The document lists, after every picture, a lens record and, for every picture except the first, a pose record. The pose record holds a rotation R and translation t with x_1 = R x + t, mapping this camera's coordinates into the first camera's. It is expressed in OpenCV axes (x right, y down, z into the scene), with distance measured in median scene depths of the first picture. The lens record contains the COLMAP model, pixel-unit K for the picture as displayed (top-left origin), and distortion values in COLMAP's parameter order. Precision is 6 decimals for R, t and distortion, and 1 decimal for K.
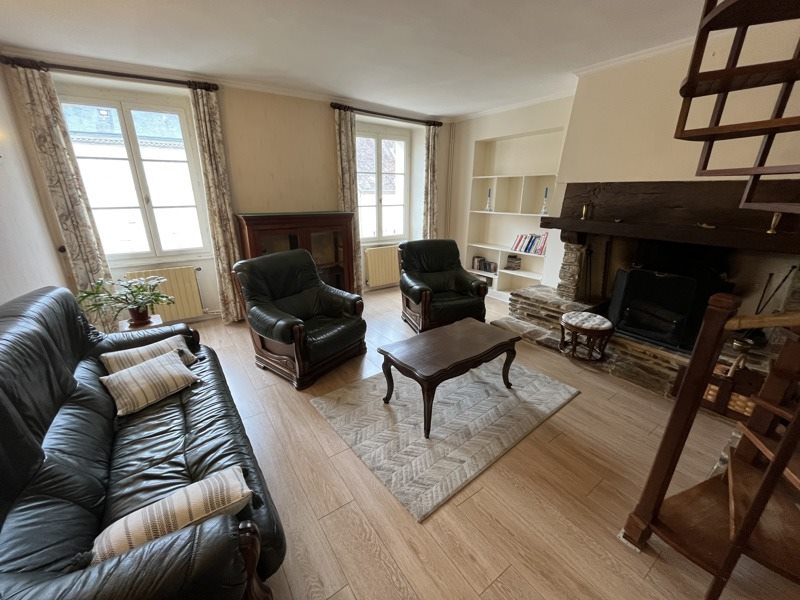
lens RADIAL K [[322.5, 0, 400.0], [0, 322.5, 300.0], [0, 0, 1]] dist [0.000048, -0.000006]
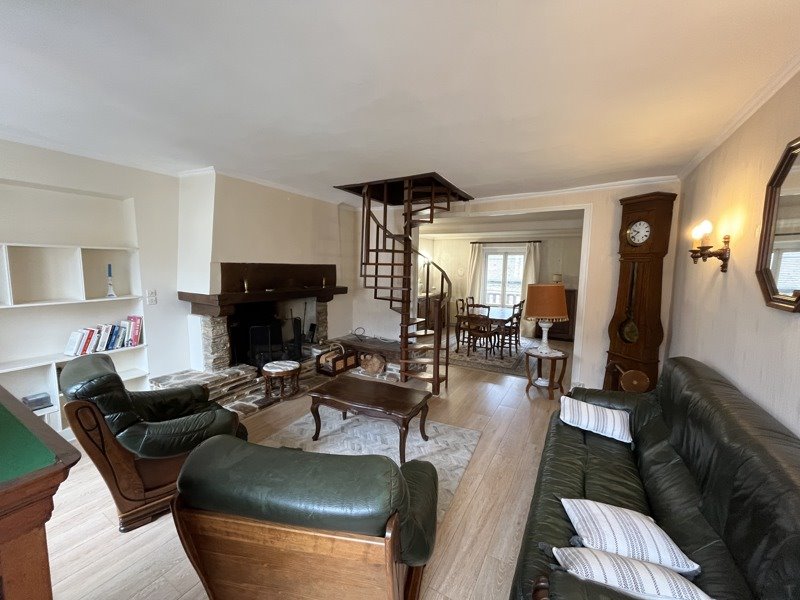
lens RADIAL K [[322.5, 0, 400.0], [0, 322.5, 300.0], [0, 0, 1]] dist [0.000048, -0.000006]
pose [[-0.412539, -0.109095, 0.904383, -0.625873], [0.273296, 0.932246, 0.237121, -0.300165], [-0.868977, 0.344986, -0.354773, 0.803370]]
